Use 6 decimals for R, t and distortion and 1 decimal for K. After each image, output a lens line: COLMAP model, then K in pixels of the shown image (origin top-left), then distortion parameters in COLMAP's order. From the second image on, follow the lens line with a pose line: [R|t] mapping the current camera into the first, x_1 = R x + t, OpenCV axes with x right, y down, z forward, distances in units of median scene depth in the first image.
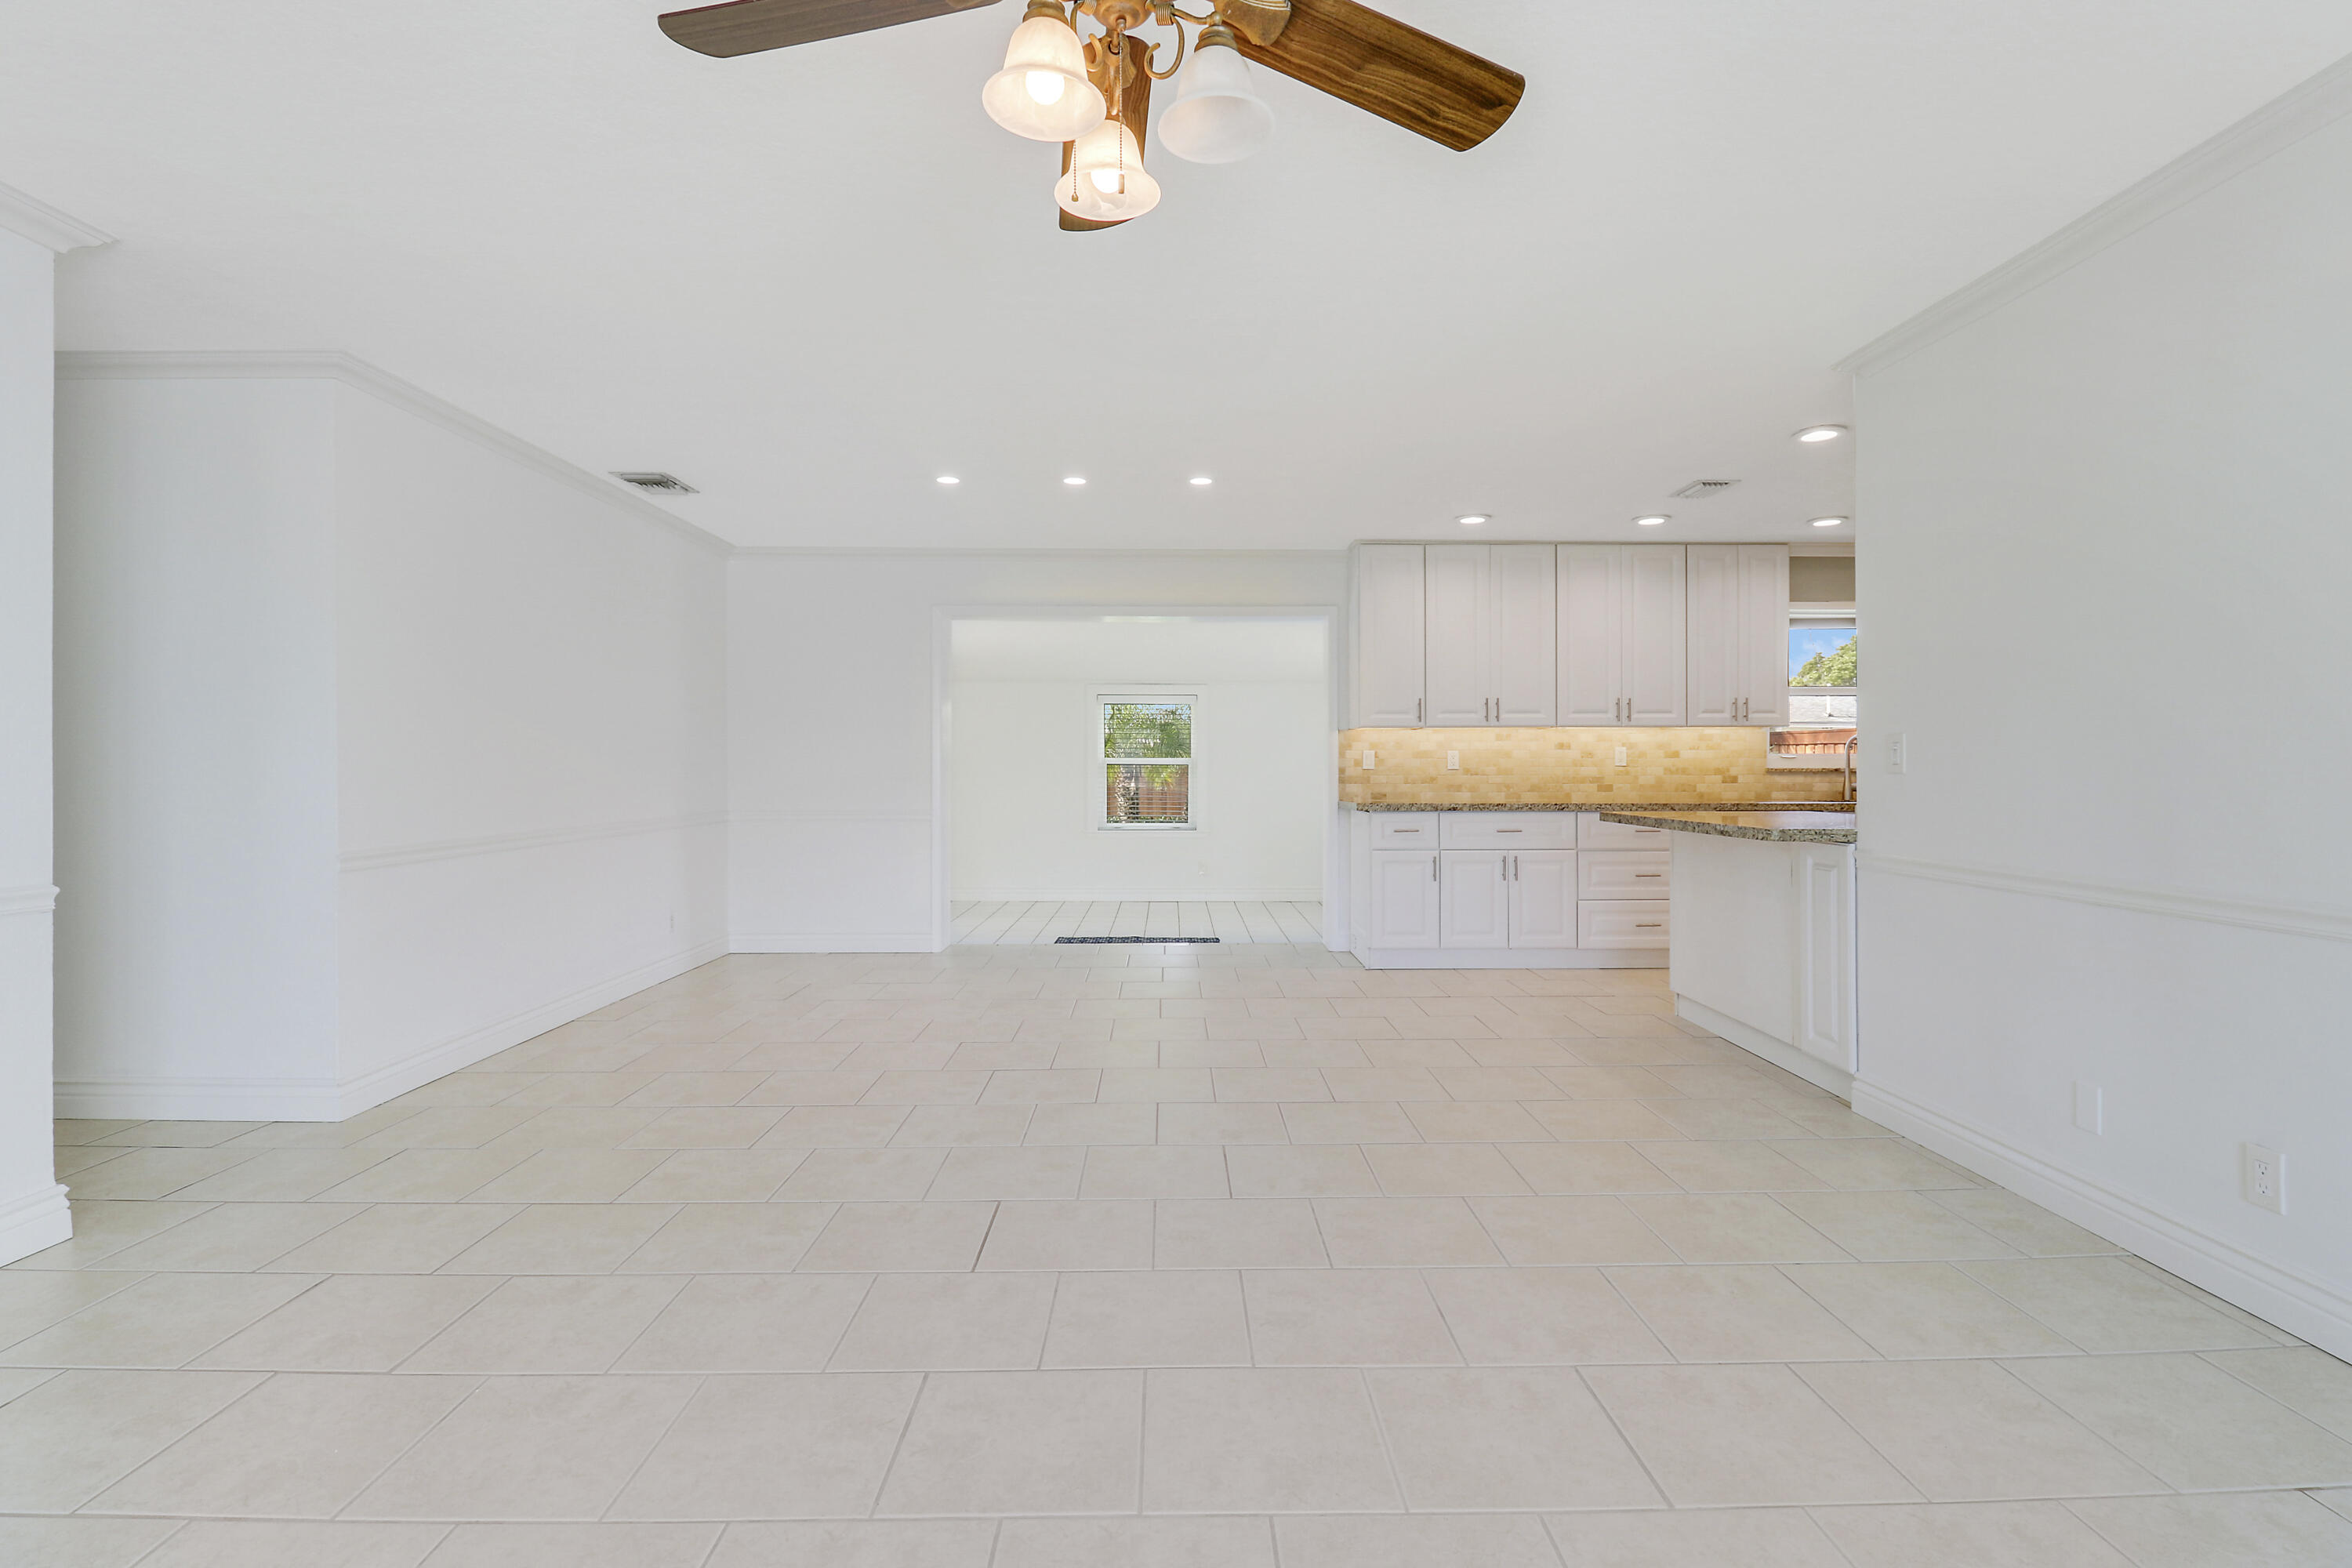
lens RADIAL K [[1080.0, 0, 1186.5], [0, 1080.0, 764.5], [0, 0, 1]] dist [0.002487, -0.014121]
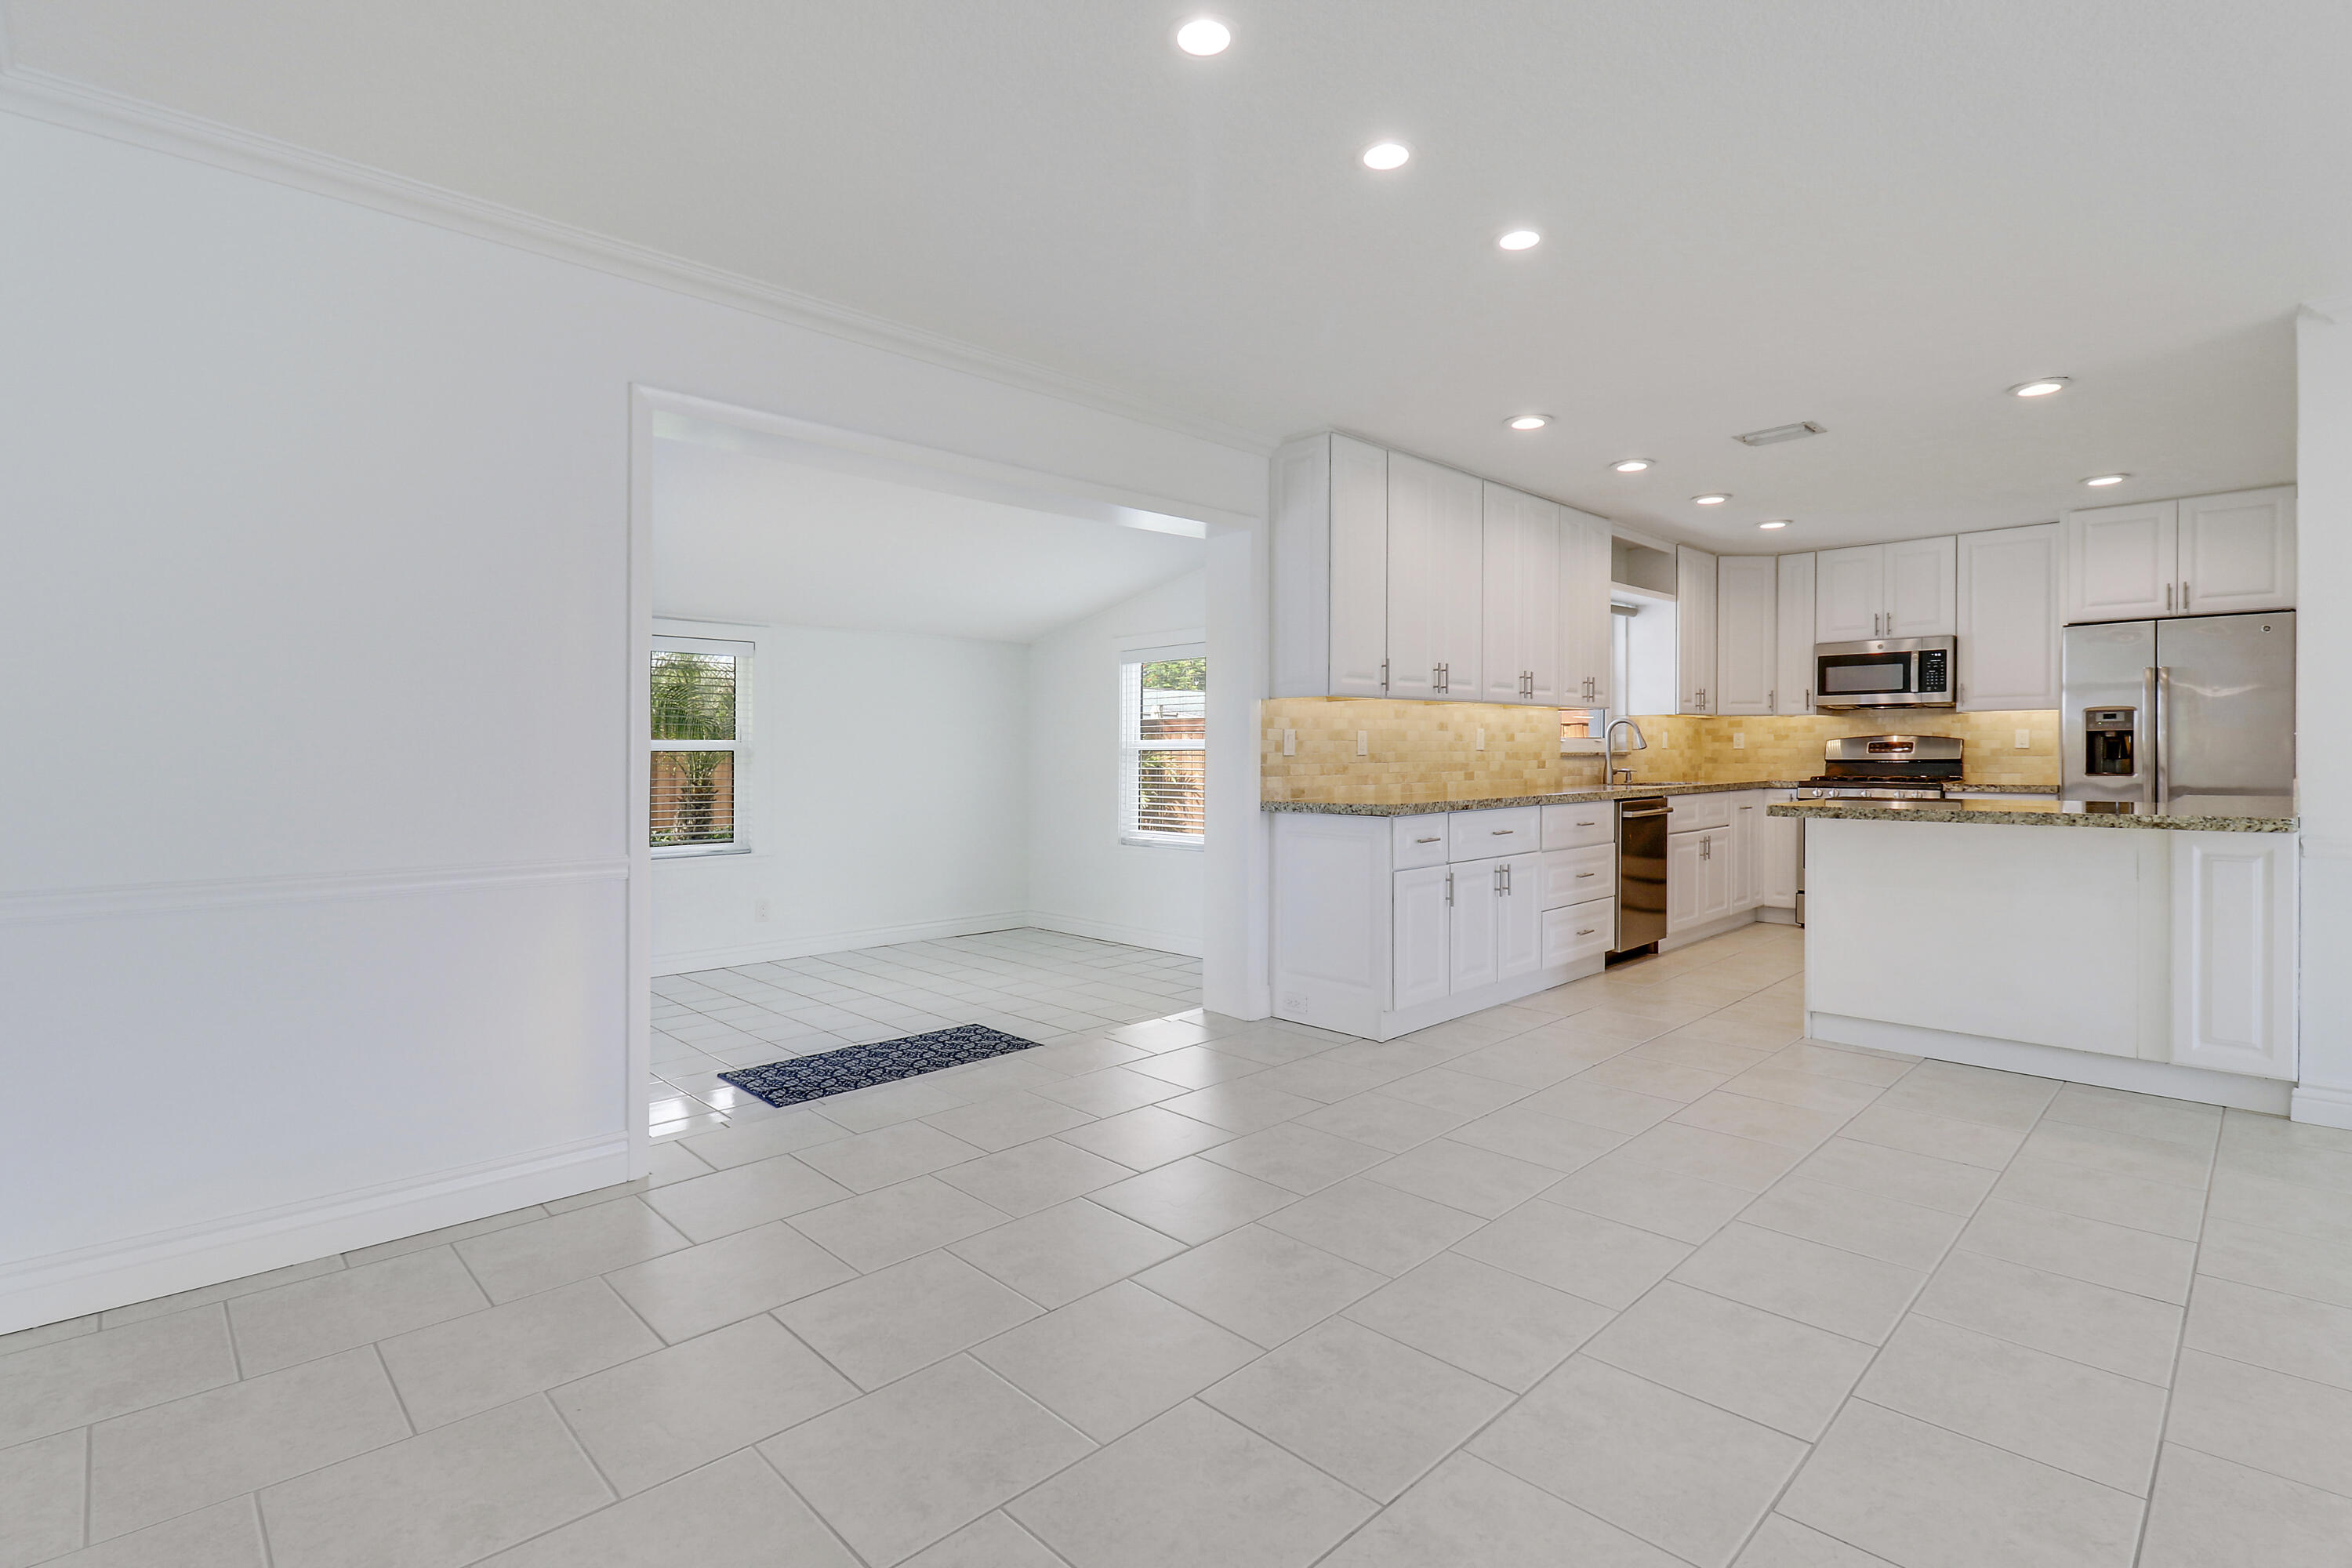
lens RADIAL K [[1100.2, 0, 1185.4], [0, 1100.2, 772.8], [0, 0, 1]] dist [0.013508, -0.014651]
pose [[0.722972, -0.015210, 0.690709, -0.379420], [0.002649, 0.999811, 0.019245, 0.001729], [-0.690872, -0.012084, 0.722876, 0.524477]]
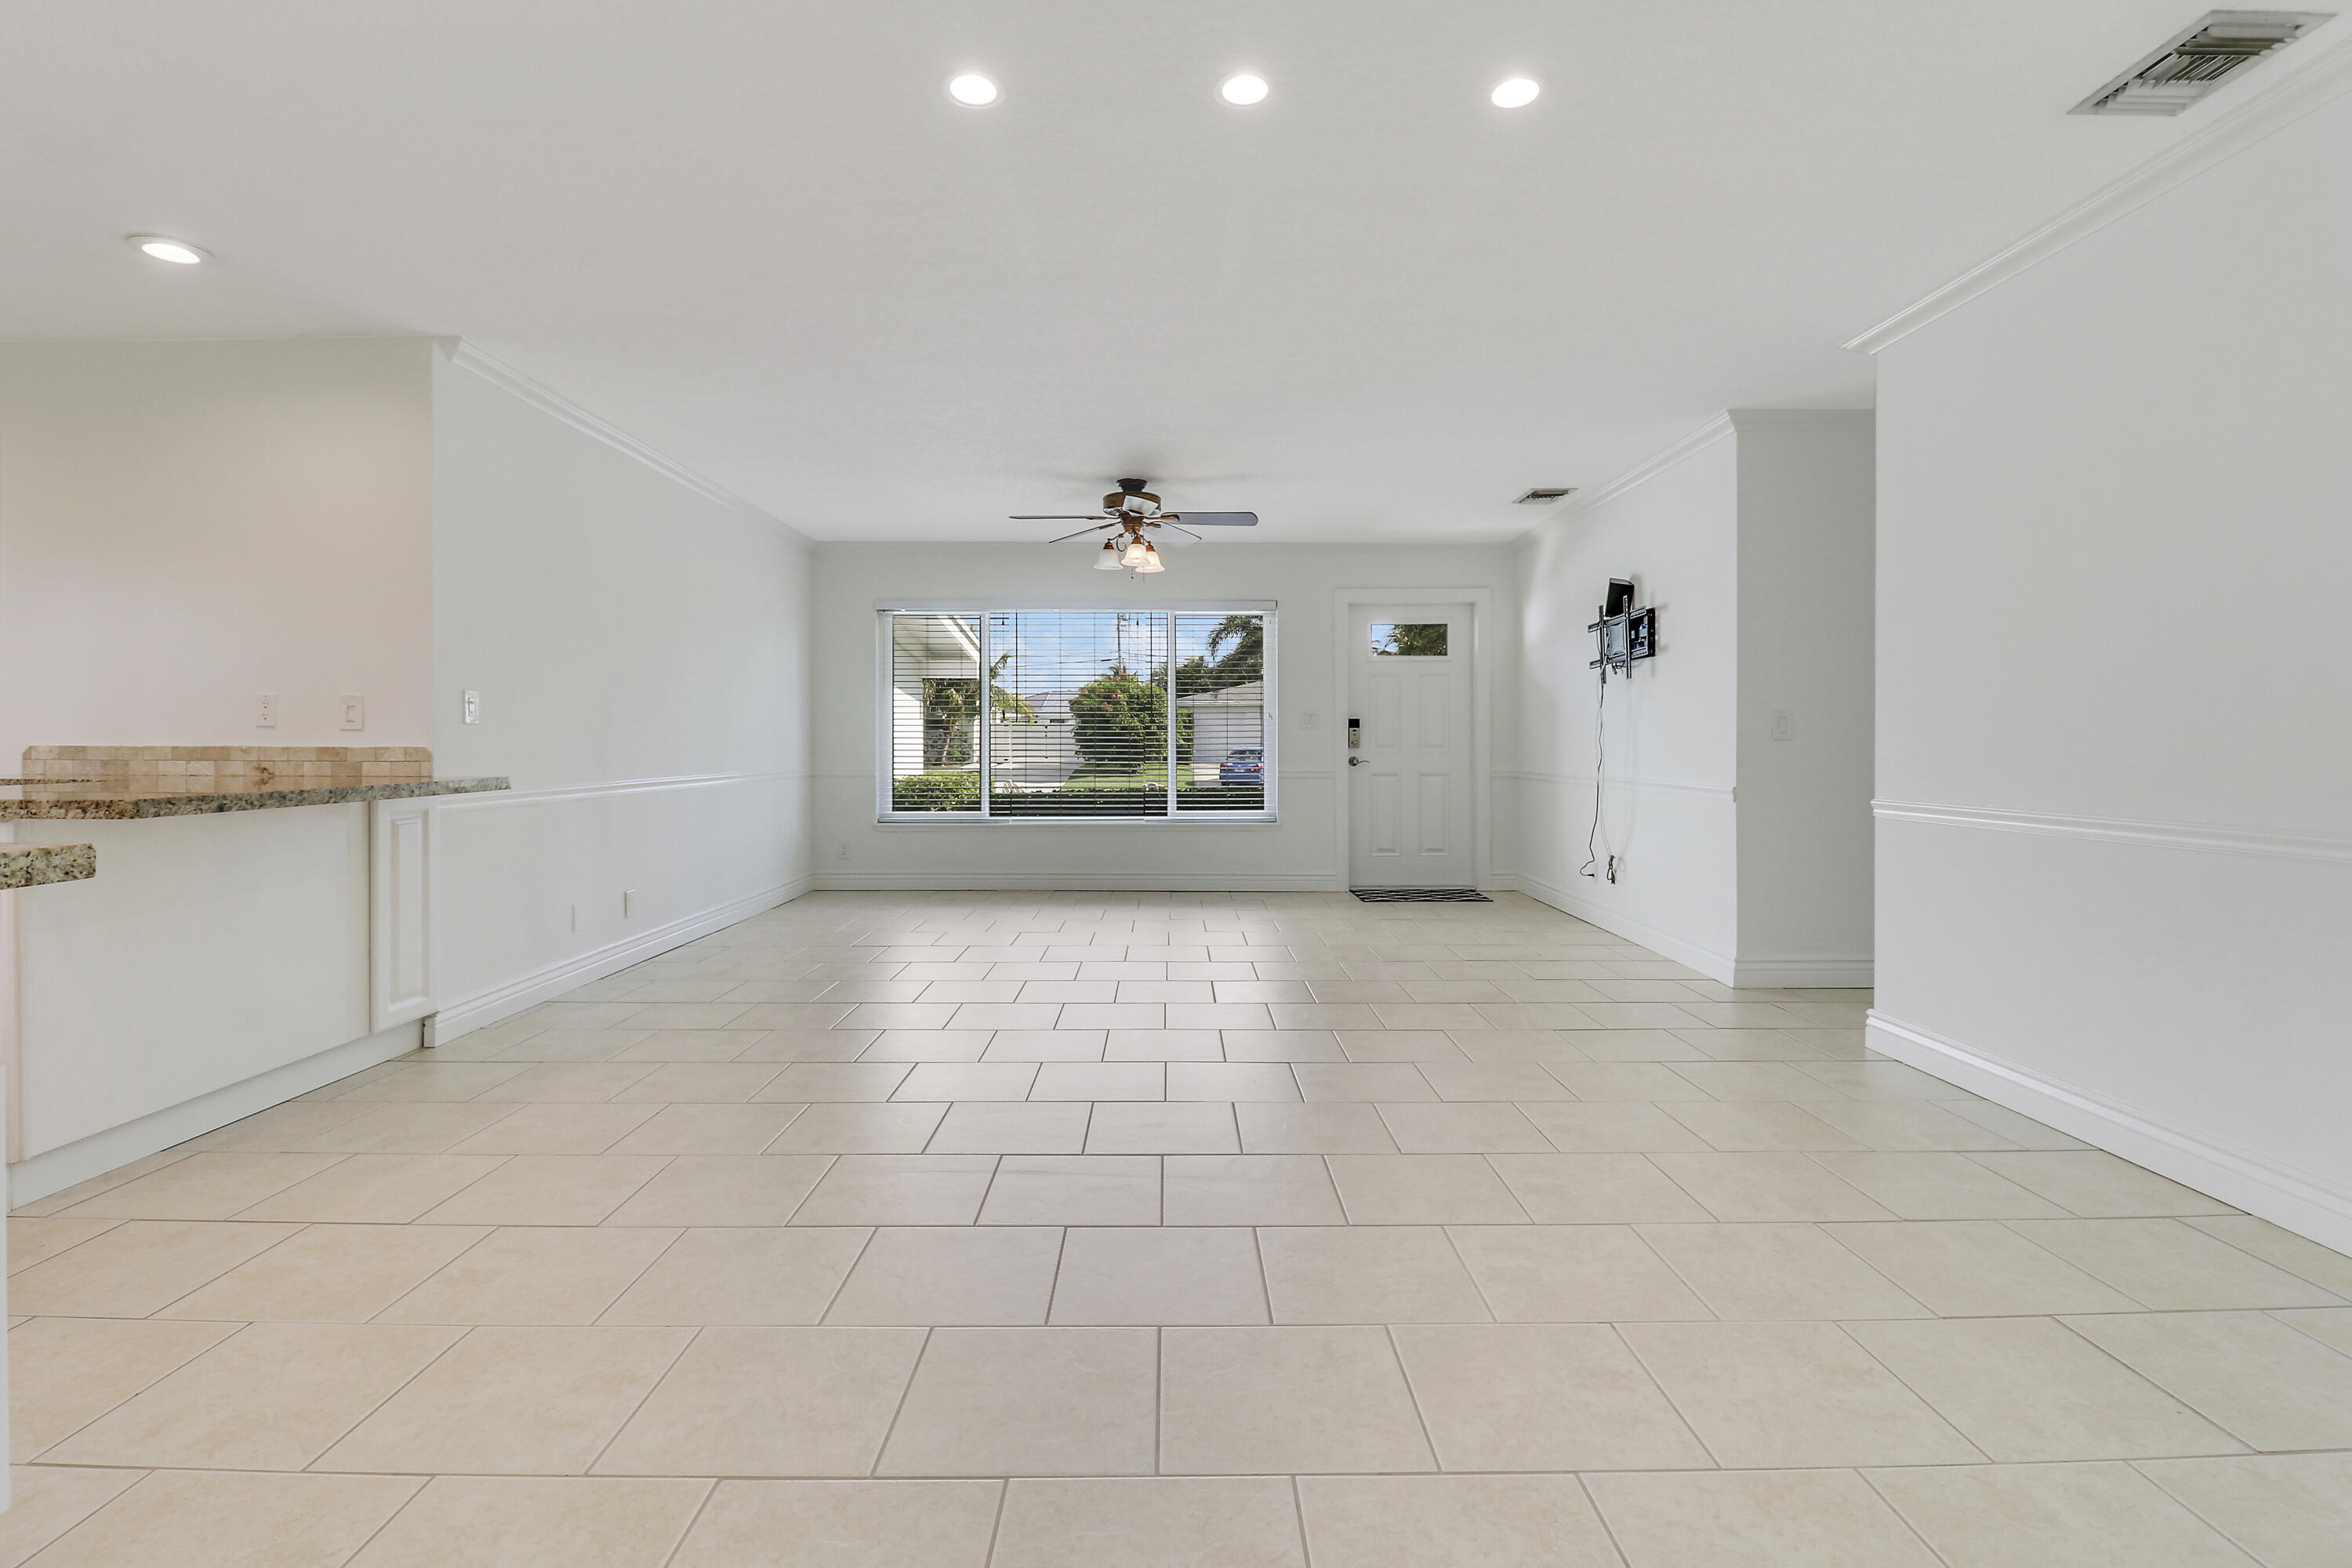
lens RADIAL K [[1090.2, 0, 1186.6], [0, 1090.2, 754.3], [0, 0, 1]] dist [0.001627, -0.014838]
pose [[-1.000000, 0.000406, -0.000163, -0.057172], [0.000405, 0.999950, 0.009959, 0.014723], [0.000167, 0.009959, -0.999950, 1.098010]]
